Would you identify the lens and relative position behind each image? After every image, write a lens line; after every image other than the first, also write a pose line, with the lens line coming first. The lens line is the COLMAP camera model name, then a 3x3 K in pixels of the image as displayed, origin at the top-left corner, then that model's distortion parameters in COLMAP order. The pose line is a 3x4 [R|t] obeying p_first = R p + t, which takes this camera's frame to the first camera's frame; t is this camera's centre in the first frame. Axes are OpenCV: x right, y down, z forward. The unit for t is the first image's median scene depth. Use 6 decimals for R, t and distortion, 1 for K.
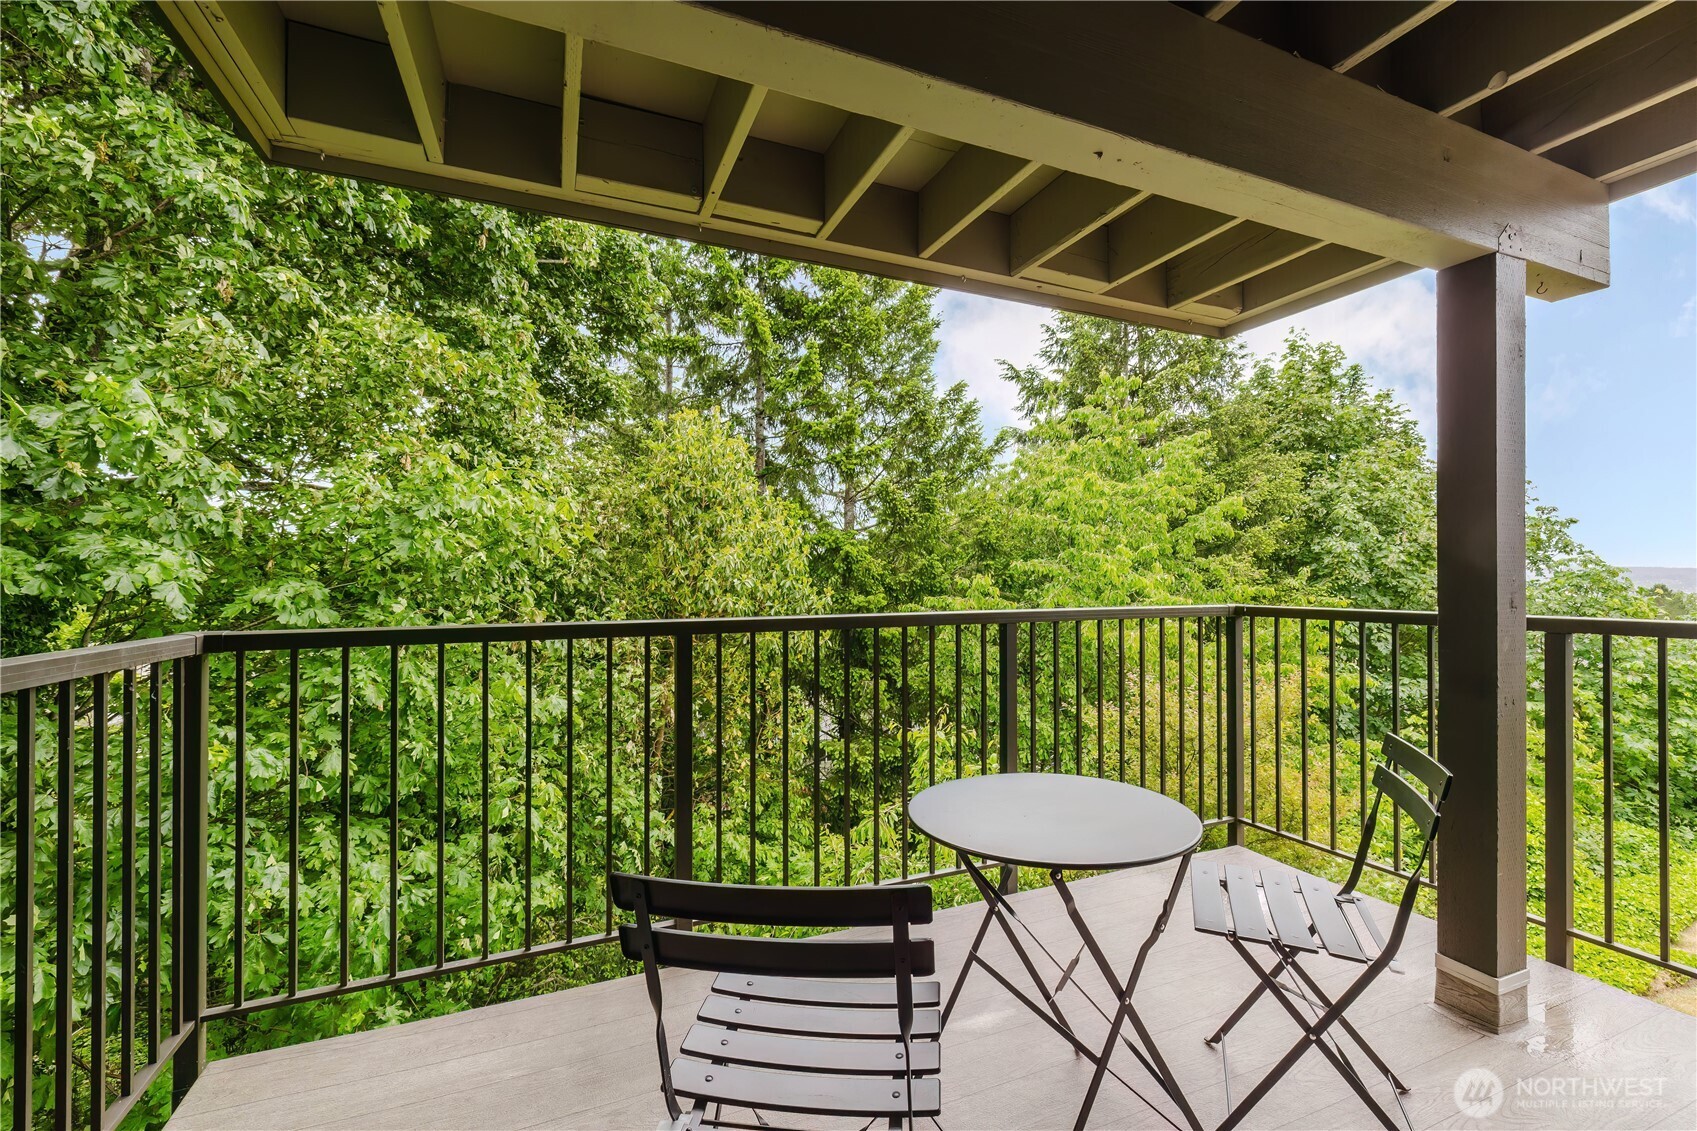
lens RADIAL K [[725.1, 0, 855.5], [0, 725.1, 561.8], [0, 0, 1]] dist [-0.006353, 0.000104]
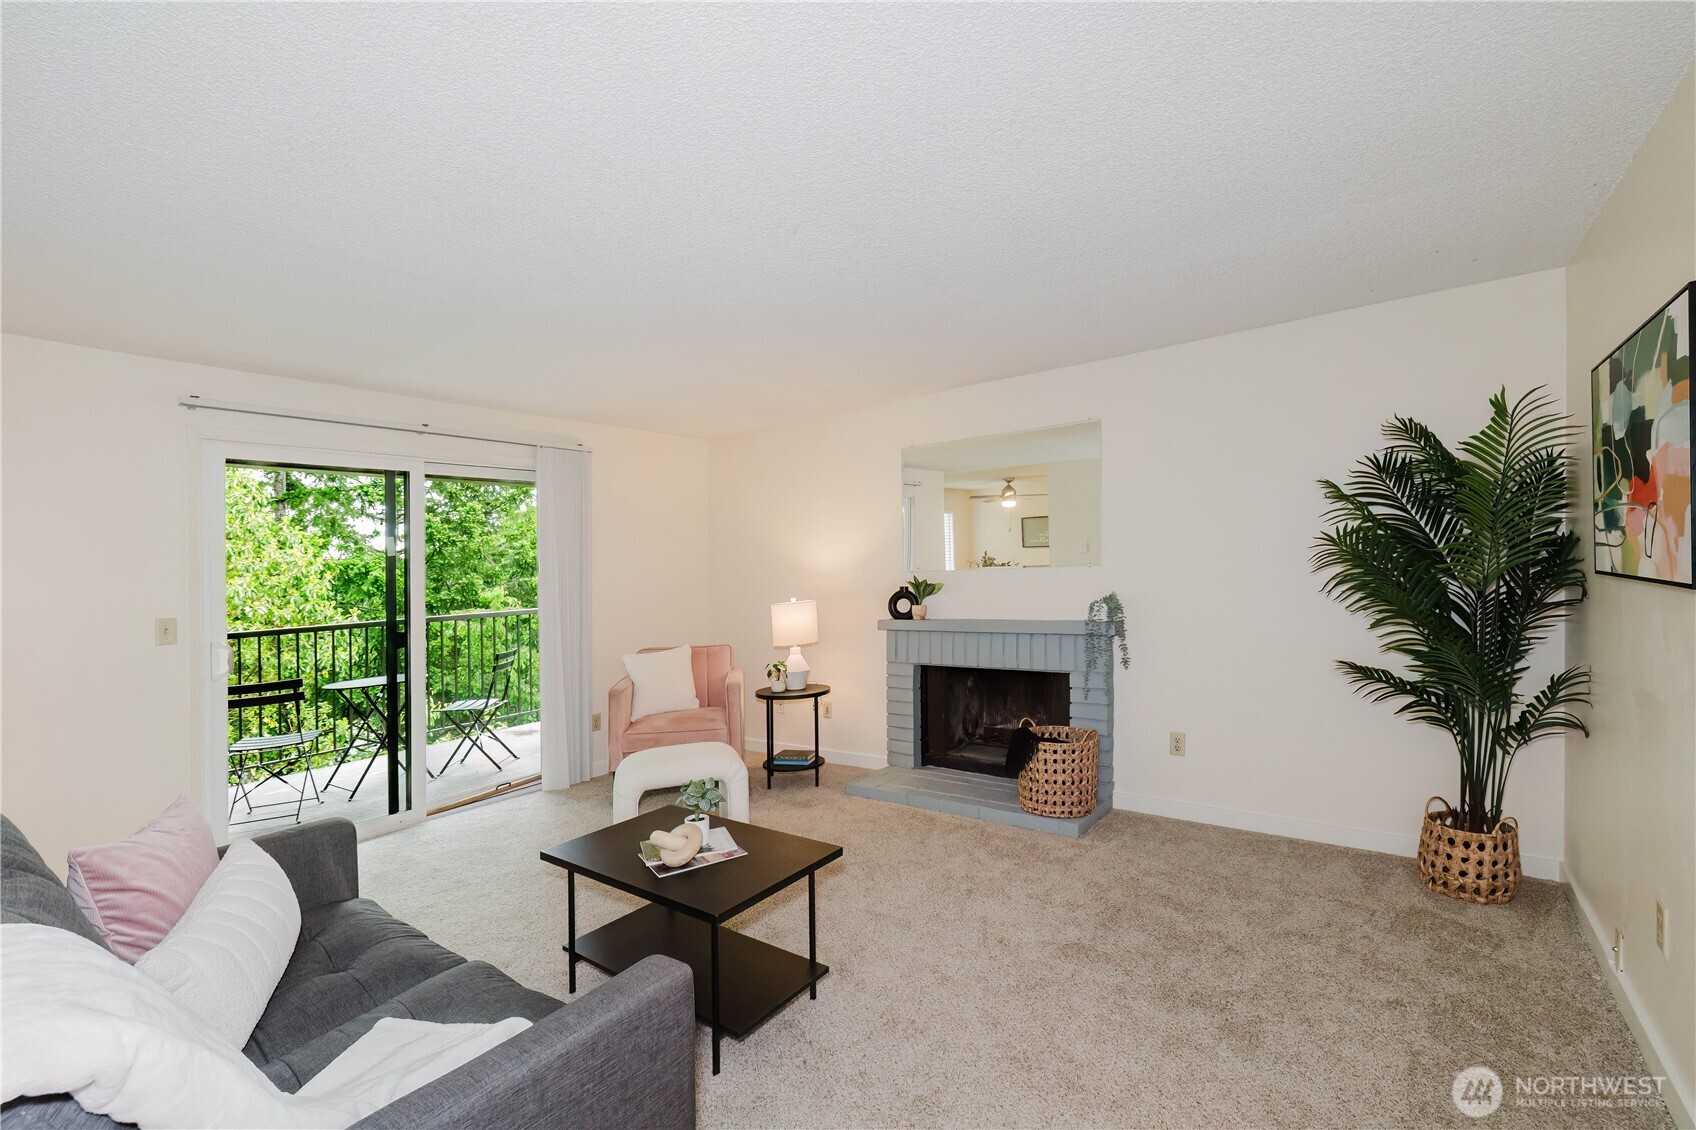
lens RADIAL K [[724.6, 0, 856.8], [0, 724.6, 564.8], [0, 0, 1]] dist [-0.006353, 0.000104]
pose [[0.862789, -0.025283, 0.504931, 0.072368], [0.025841, 0.999649, 0.005900, -0.019693], [-0.504903, 0.007958, 0.863140, -0.364362]]
